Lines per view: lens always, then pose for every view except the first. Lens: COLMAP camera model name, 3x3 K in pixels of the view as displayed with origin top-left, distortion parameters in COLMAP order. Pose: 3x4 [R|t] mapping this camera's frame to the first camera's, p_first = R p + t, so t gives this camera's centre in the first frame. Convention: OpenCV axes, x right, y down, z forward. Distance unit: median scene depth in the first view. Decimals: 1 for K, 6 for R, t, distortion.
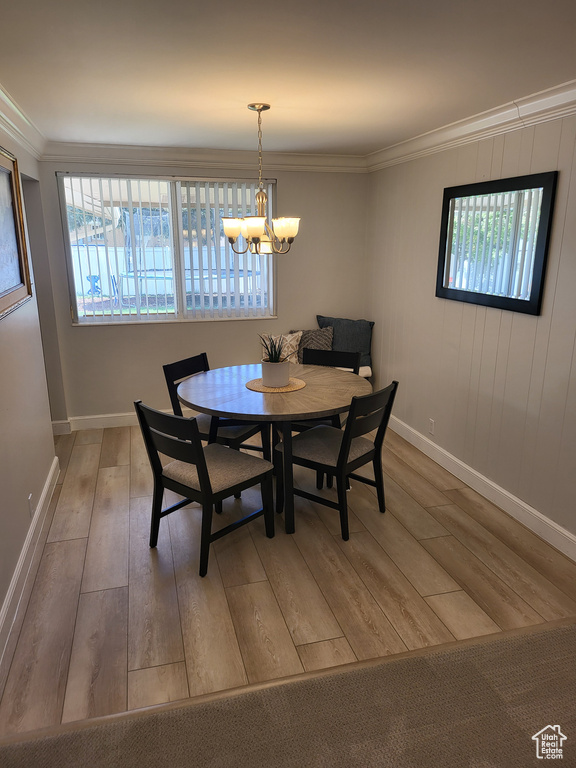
lens RADIAL K [[544.8, 0, 288.0], [0, 544.8, 384.0], [0, 0, 1]] dist [0.045241, -0.002168]
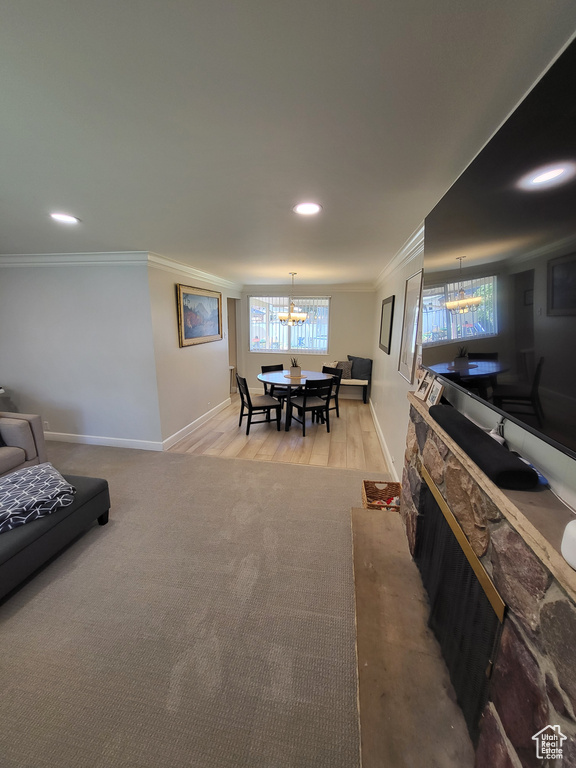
lens RADIAL K [[304.0, 0, 287.7], [0, 304.0, 385.9], [0, 0, 1]] dist [-0.000445, -0.000181]
pose [[0.902371, 0.103543, -0.418337, 0.604997], [-0.124446, 0.991962, -0.022913, 0.092117], [0.412602, 0.072736, 0.908003, -0.339144]]
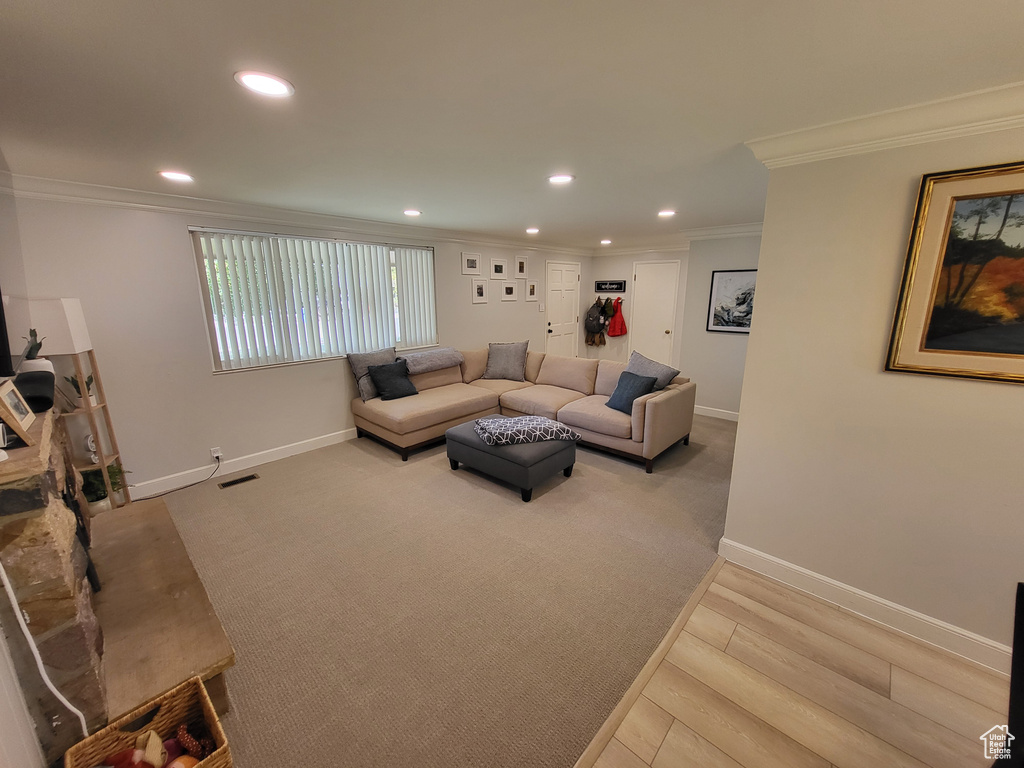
lens RADIAL K [[405.3, 0, 514.1], [0, 405.3, 381.9], [0, 0, 1]] dist [-0.000445, -0.000181]
pose [[-0.850179, 0.119835, -0.512674, 0.387771], [-0.137393, 0.889514, 0.435761, -0.213087], [0.508250, 0.440913, -0.739782, 0.822847]]
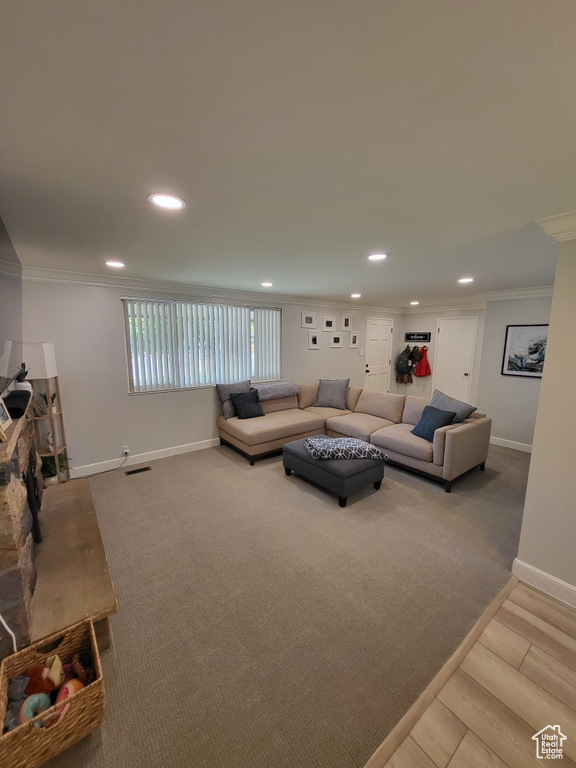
lens RADIAL K [[304.0, 0, 287.7], [0, 304.0, 385.9], [0, 0, 1]] dist [-0.000445, -0.000181]
pose [[-0.928554, 0.053383, -0.367338, 0.366575], [-0.103565, 0.913049, 0.394480, -0.214495], [0.356457, 0.404340, -0.842287, 0.808997]]
